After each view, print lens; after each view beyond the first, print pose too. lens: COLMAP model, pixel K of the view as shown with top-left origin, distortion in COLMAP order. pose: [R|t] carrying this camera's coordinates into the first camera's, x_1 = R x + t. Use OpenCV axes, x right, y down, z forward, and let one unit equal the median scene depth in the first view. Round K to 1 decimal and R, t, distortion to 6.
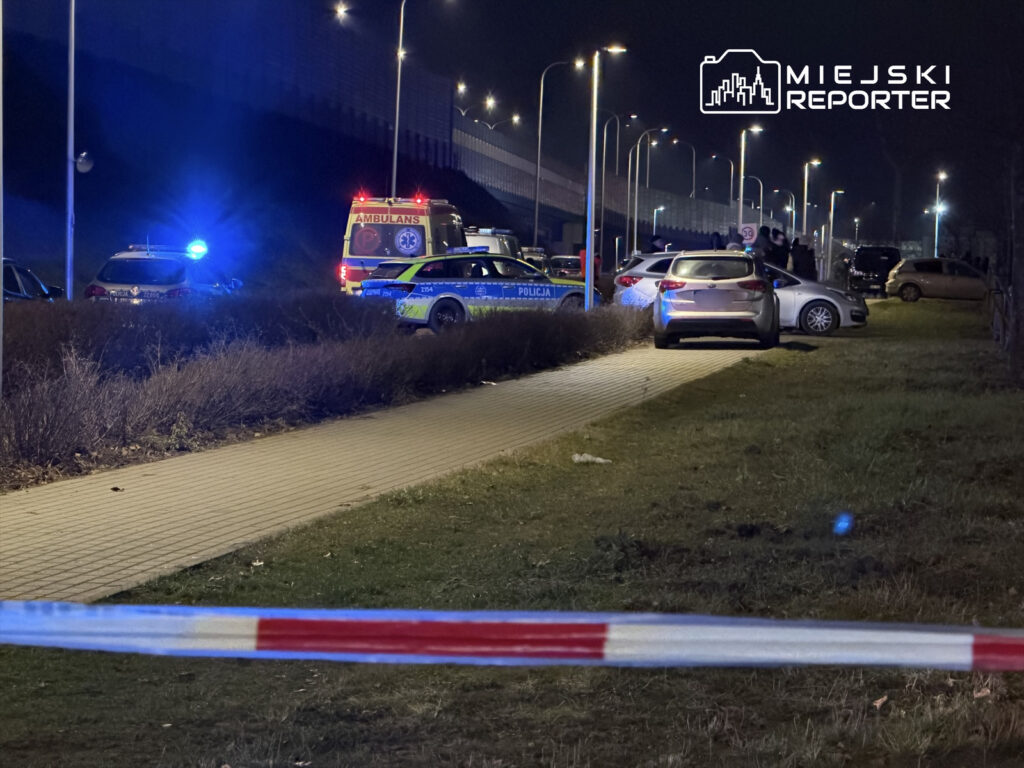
lens RADIAL K [[3304.3, 0, 510.6], [0, 3304.3, 382.8], [0, 0, 1]] dist [0.179819, 0.000000]
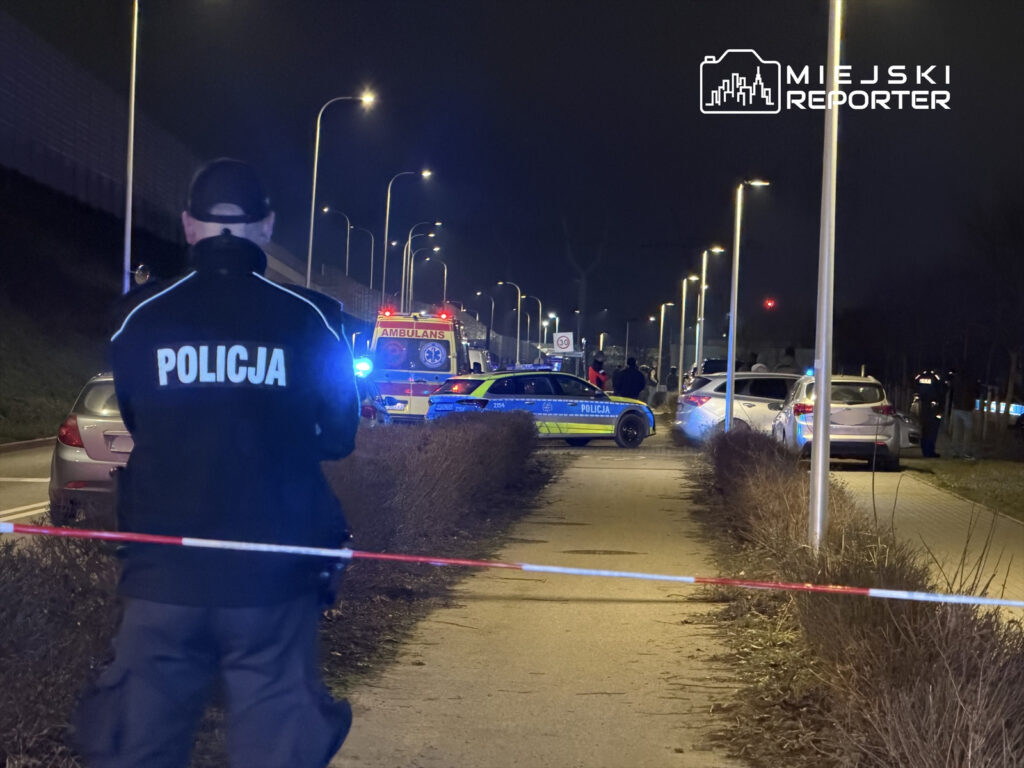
lens RADIAL K [[3304.3, 0, 514.3], [0, 3304.3, 386.7], [0, 0, 1]] dist [0.179819, 0.000000]
pose [[0.995854, 0.016522, 0.089449, -0.112361], [-0.013900, 0.999458, -0.029852, -0.003351], [-0.089894, 0.028485, 0.995544, -0.025643]]
